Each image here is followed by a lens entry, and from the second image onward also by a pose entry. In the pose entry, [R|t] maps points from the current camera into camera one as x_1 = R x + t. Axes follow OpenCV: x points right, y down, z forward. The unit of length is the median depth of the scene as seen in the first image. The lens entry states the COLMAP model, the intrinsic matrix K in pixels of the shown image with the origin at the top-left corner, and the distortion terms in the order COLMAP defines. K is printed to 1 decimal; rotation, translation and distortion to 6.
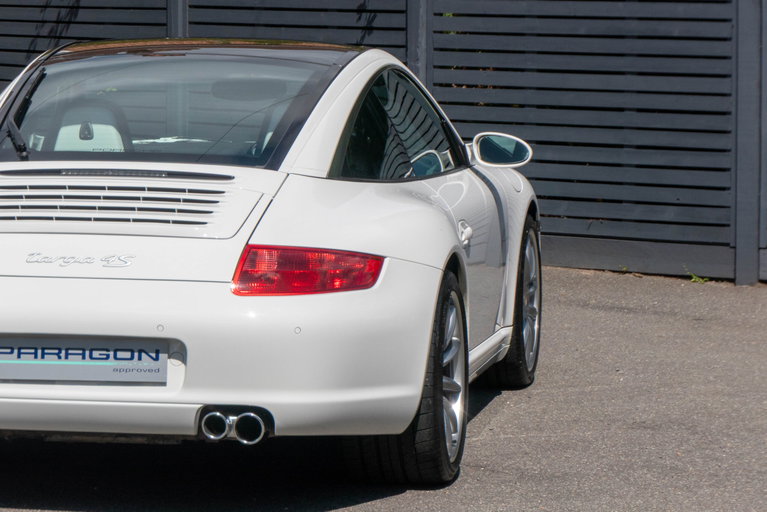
lens RADIAL K [[3890.5, 0, 383.5], [0, 3890.5, 256.0], [0, 0, 1]] dist [-0.149172, -5.009011]
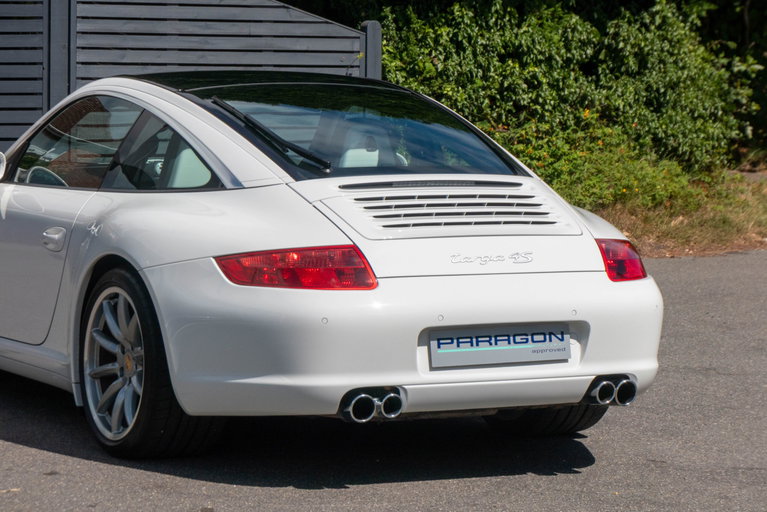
lens RADIAL K [[2858.1, 0, 383.5], [0, 2858.1, 256.0], [0, 0, 1]] dist [-0.013970, -2.610105]
pose [[0.789981, -0.046974, 0.611330, -0.609270], [0.047093, 0.998764, 0.015890, -0.014353], [-0.611320, 0.016236, 0.791217, 0.345477]]
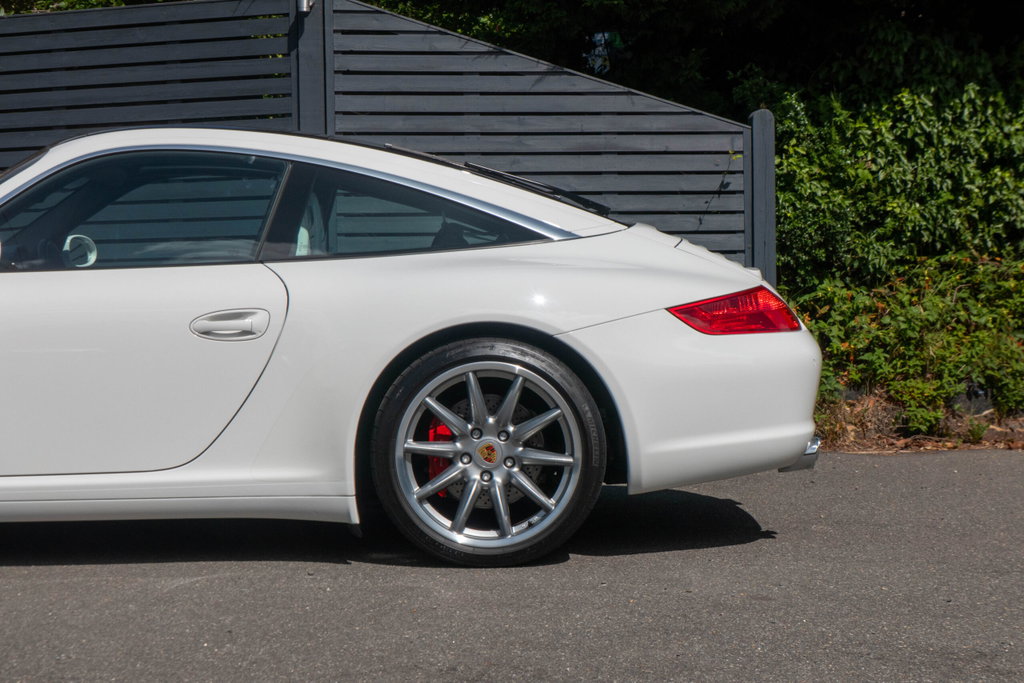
lens RADIAL K [[2176.7, 0, 512.0], [0, 2176.7, 341.5], [0, 0, 1]] dist [0.109955, -1.950368]
pose [[0.949746, -0.032282, 0.311354, -0.039554], [0.047835, 0.997953, -0.042441, 0.006169], [-0.309346, 0.055202, 0.949346, 0.777529]]
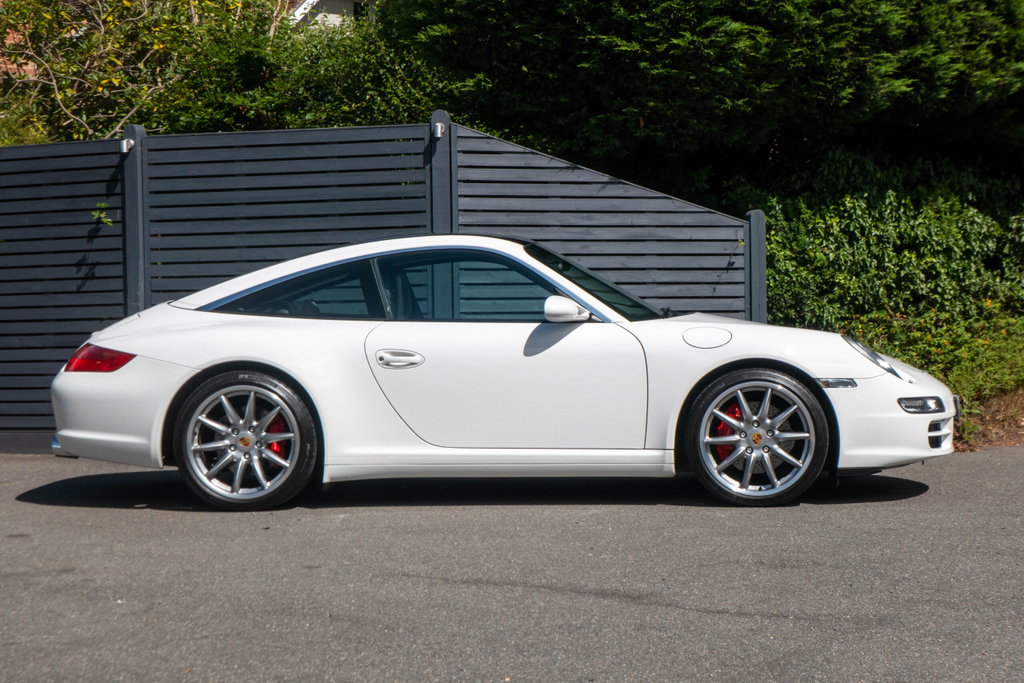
lens RADIAL K [[1966.9, 0, 512.0], [0, 1966.9, 341.5], [0, 0, 1]] dist [0.115901, -1.565313]
pose [[0.903892, -0.025283, 0.427013, -0.261142], [0.056610, 0.996542, -0.060828, 0.014060], [-0.423998, 0.079155, 0.902197, 0.640802]]
